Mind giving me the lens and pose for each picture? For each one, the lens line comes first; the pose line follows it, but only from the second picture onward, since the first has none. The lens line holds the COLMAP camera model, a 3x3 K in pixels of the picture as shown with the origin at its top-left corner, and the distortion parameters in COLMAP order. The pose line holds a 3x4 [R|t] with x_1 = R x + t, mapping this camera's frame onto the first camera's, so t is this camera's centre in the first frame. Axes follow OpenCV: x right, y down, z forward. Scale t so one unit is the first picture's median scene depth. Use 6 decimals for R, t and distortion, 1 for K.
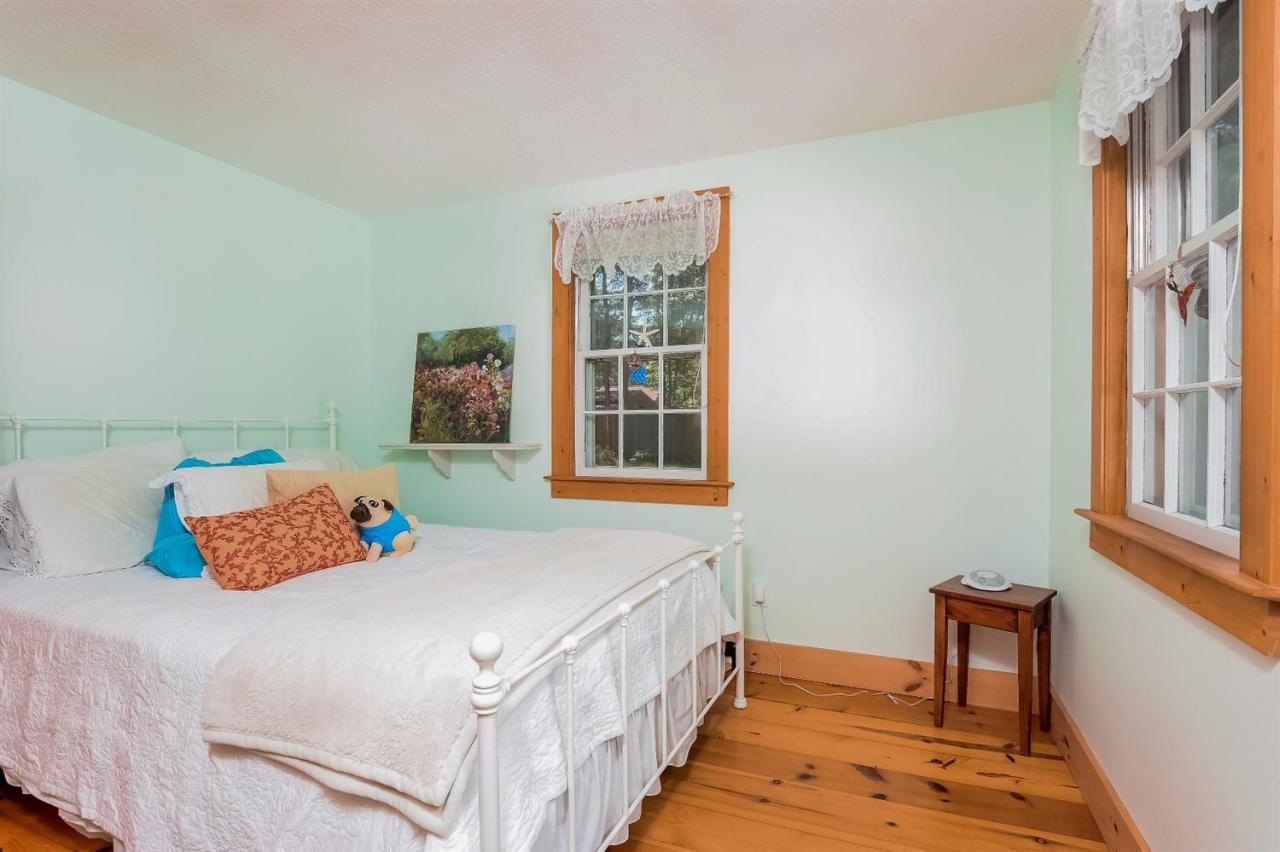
lens RADIAL K [[649.8, 0, 641.6], [0, 649.8, 424.4], [0, 0, 1]] dist [-0.004536, 0.000161]
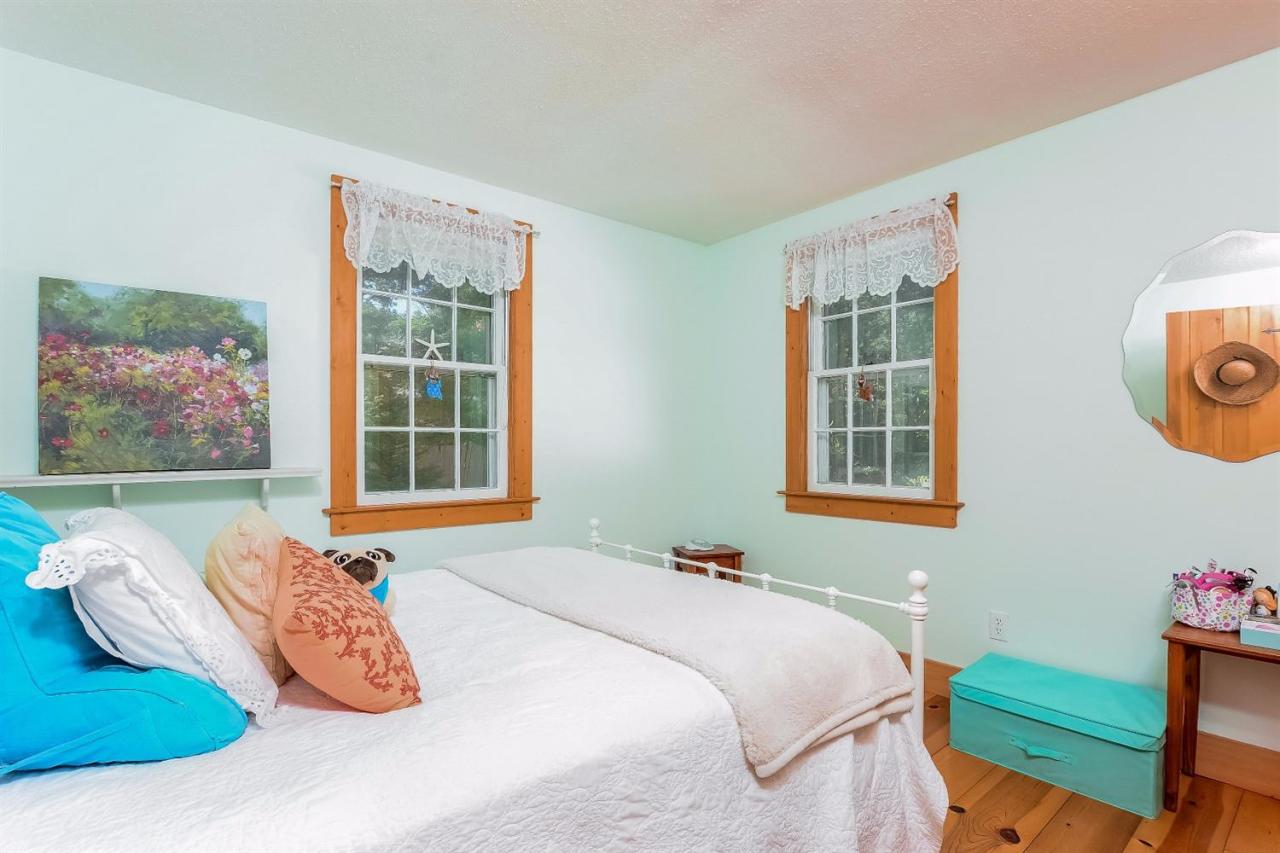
lens RADIAL K [[649.8, 0, 644.5], [0, 649.8, 437.1], [0, 0, 1]] dist [-0.004536, 0.000161]
pose [[0.429768, 0.014771, 0.902819, -0.656725], [-0.002241, 0.999881, -0.015292, 0.004103], [-0.902937, 0.004549, 0.429750, 0.315008]]
